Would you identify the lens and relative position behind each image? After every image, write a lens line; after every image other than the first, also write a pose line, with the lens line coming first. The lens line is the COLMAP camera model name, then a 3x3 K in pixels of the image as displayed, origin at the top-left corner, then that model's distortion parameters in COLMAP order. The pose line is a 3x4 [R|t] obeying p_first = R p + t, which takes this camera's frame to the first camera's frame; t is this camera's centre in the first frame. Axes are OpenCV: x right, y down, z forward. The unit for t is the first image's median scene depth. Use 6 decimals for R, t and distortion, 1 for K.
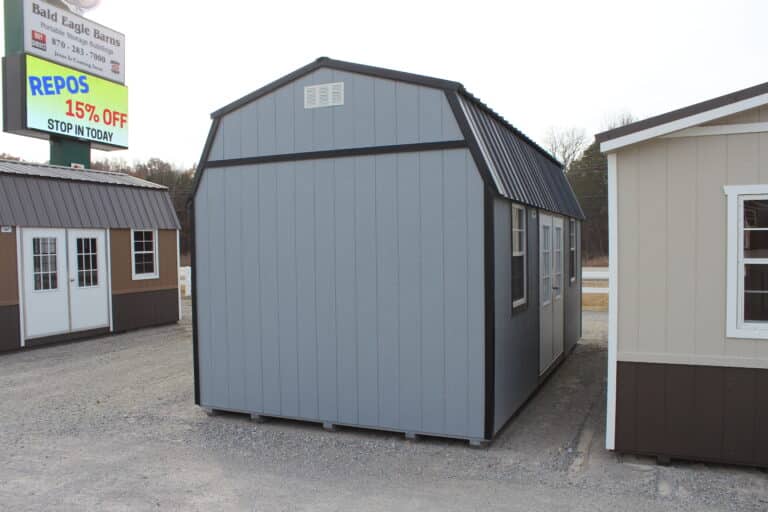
lens RADIAL K [[639.3, 0, 380.3], [0, 639.3, 269.5], [0, 0, 1]] dist [-0.172944, 0.158585]
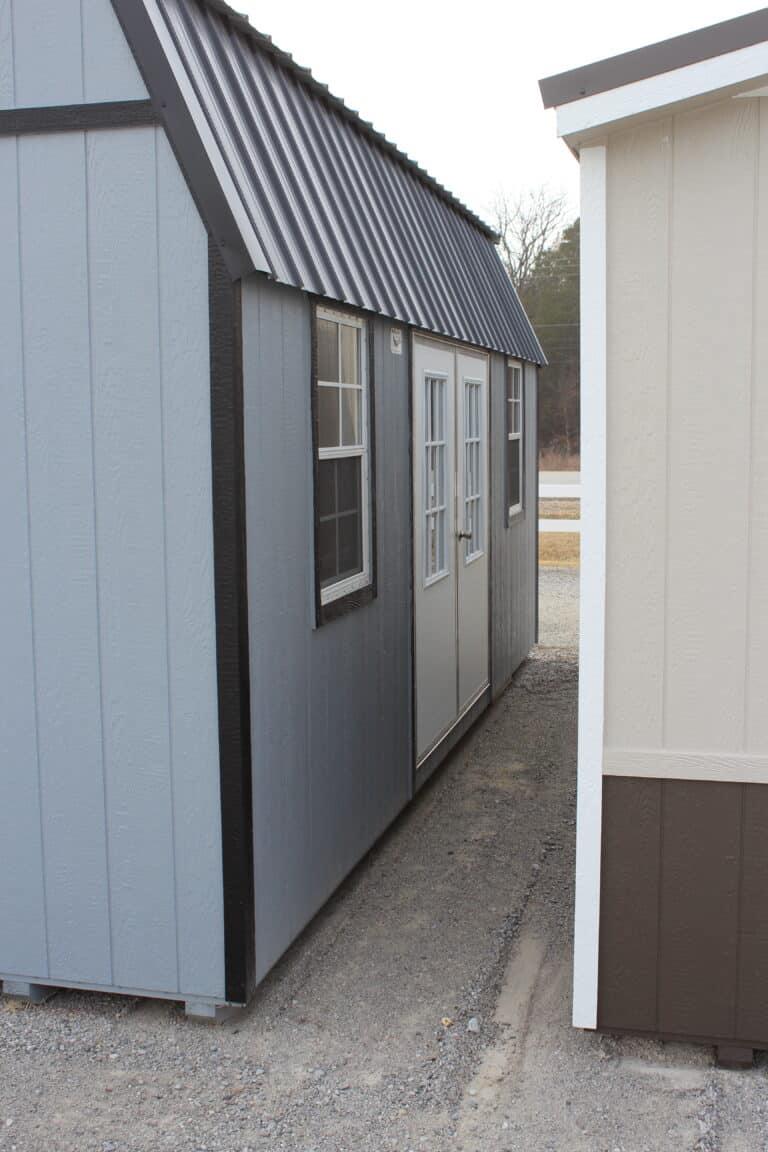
lens RADIAL K [[1324.8, 0, 384.0], [0, 1324.8, 576.0], [0, 0, 1]] dist [-0.083210, -0.012589]
pose [[0.983860, -0.014985, 0.178312, 0.117087], [0.001425, 0.997112, 0.075929, -0.012461], [-0.178935, -0.074449, 0.981040, 0.281922]]
